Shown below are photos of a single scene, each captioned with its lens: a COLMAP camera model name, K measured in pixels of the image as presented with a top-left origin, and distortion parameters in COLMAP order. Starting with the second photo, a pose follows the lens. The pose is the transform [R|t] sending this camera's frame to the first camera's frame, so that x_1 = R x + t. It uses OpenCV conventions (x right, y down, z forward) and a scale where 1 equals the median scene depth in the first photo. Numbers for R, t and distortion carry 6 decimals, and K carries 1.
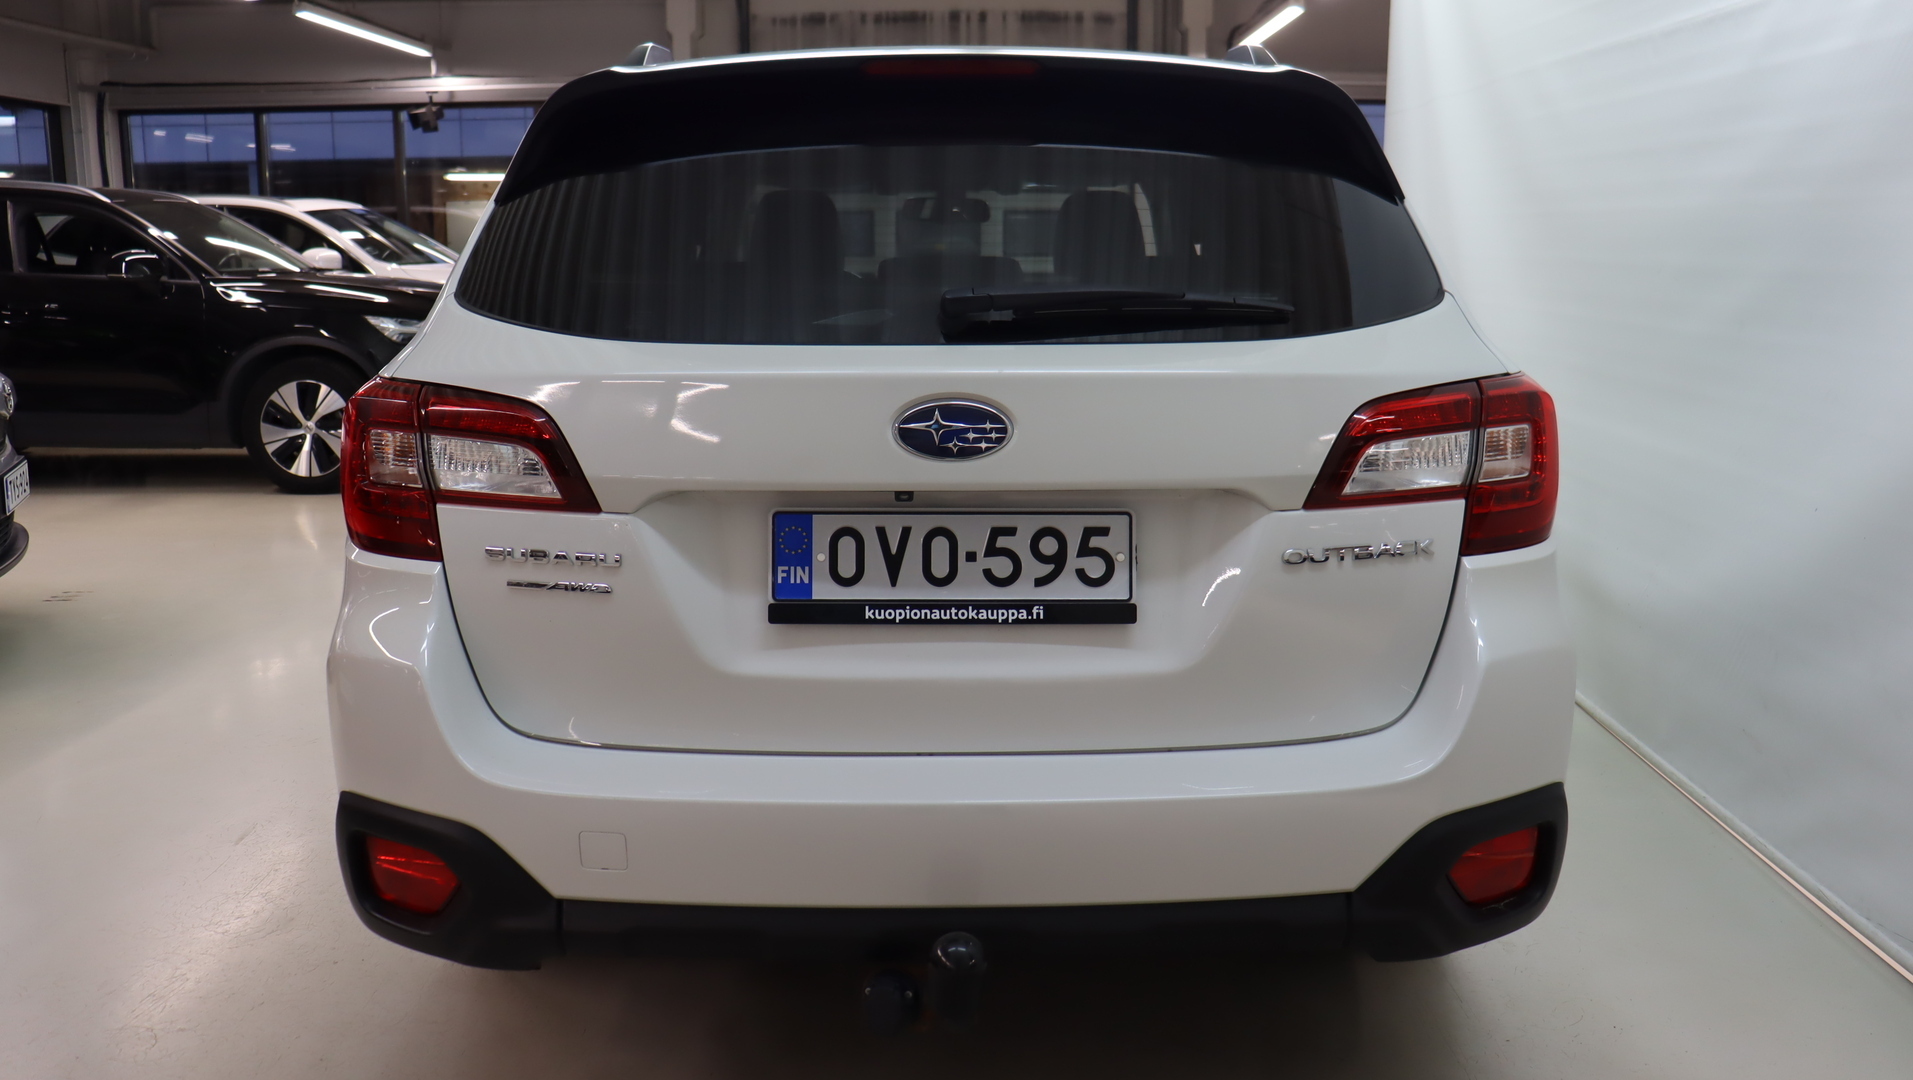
lens RADIAL K [[1561.8, 0, 972.6], [0, 1561.8, 505.7], [0, 0, 1]] dist [-0.188365, 0.188290]
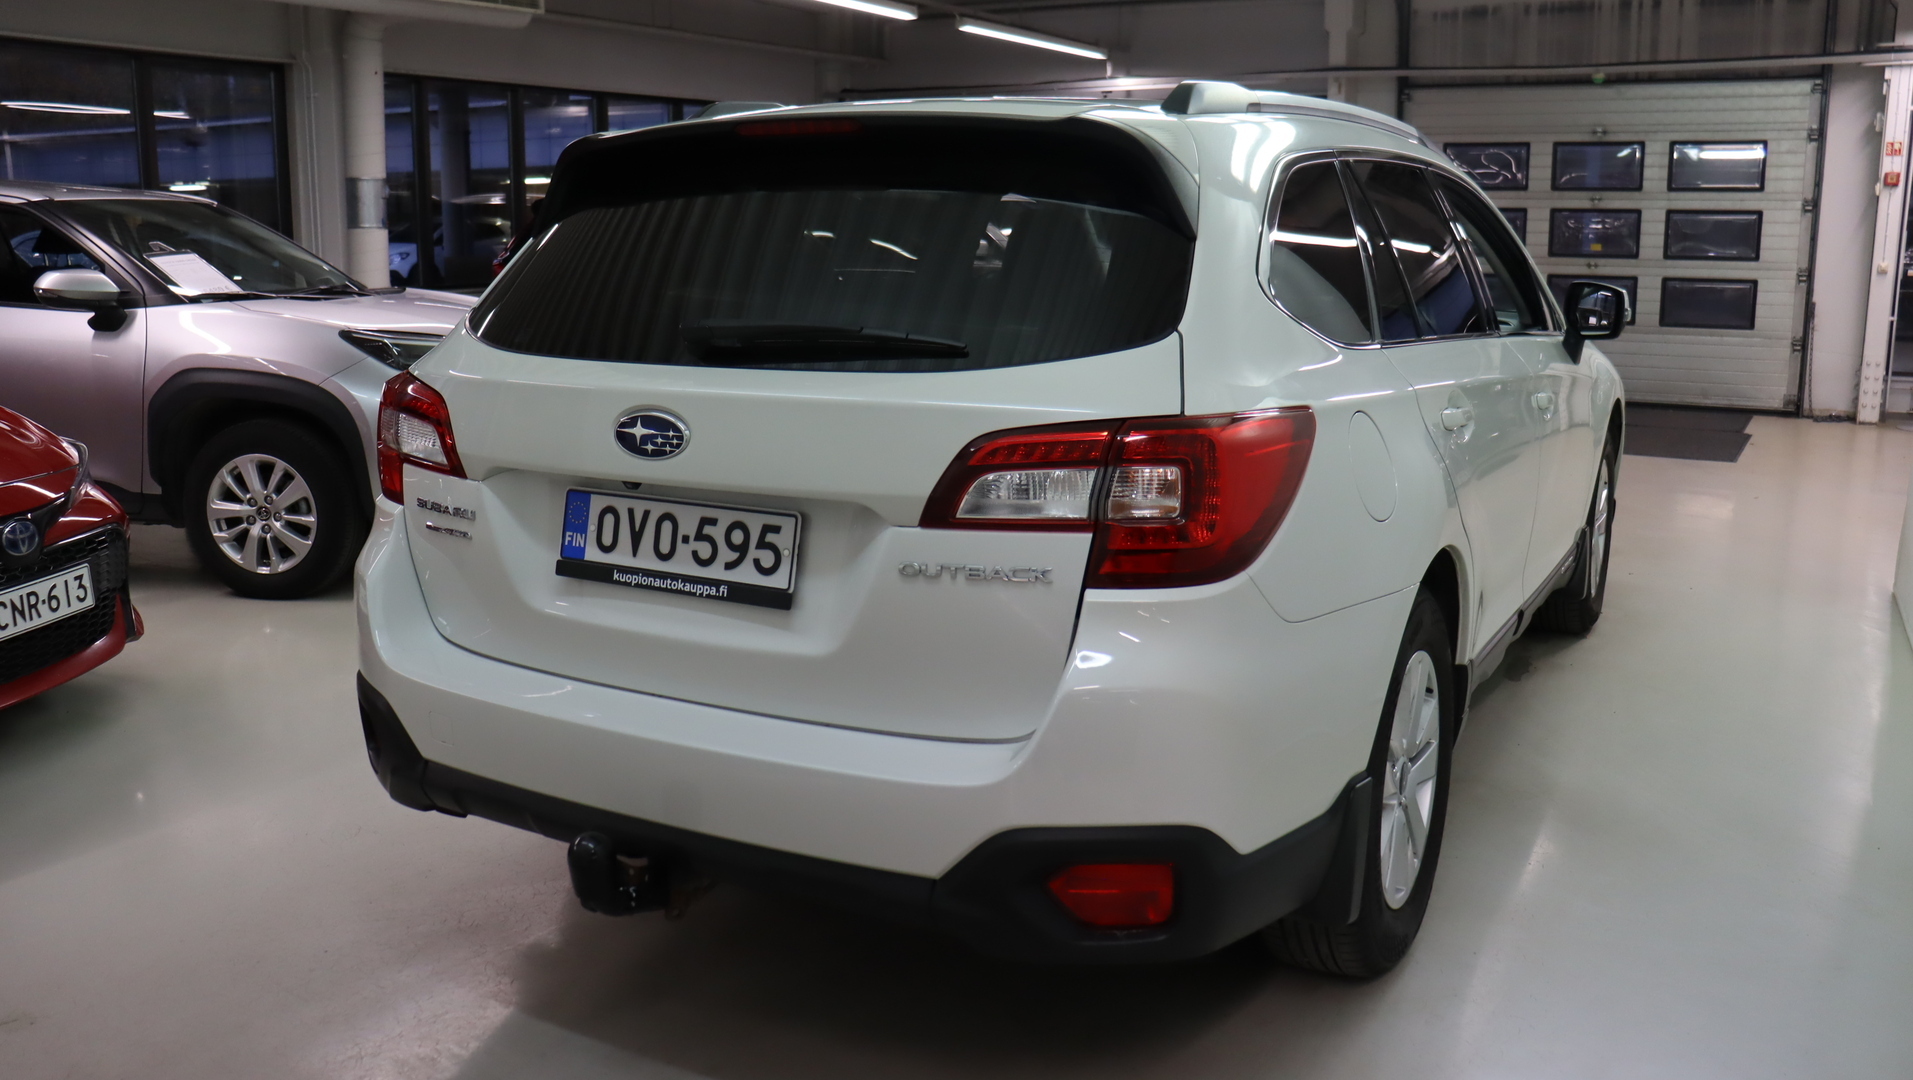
lens RADIAL K [[1561.8, 0, 972.6], [0, 1561.8, 505.7], [0, 0, 1]] dist [-0.188365, 0.188290]
pose [[0.869064, 0.088929, -0.486640, 0.785737], [-0.084494, 0.995938, 0.031104, -0.050523], [0.487430, 0.014087, 0.873048, 0.045905]]
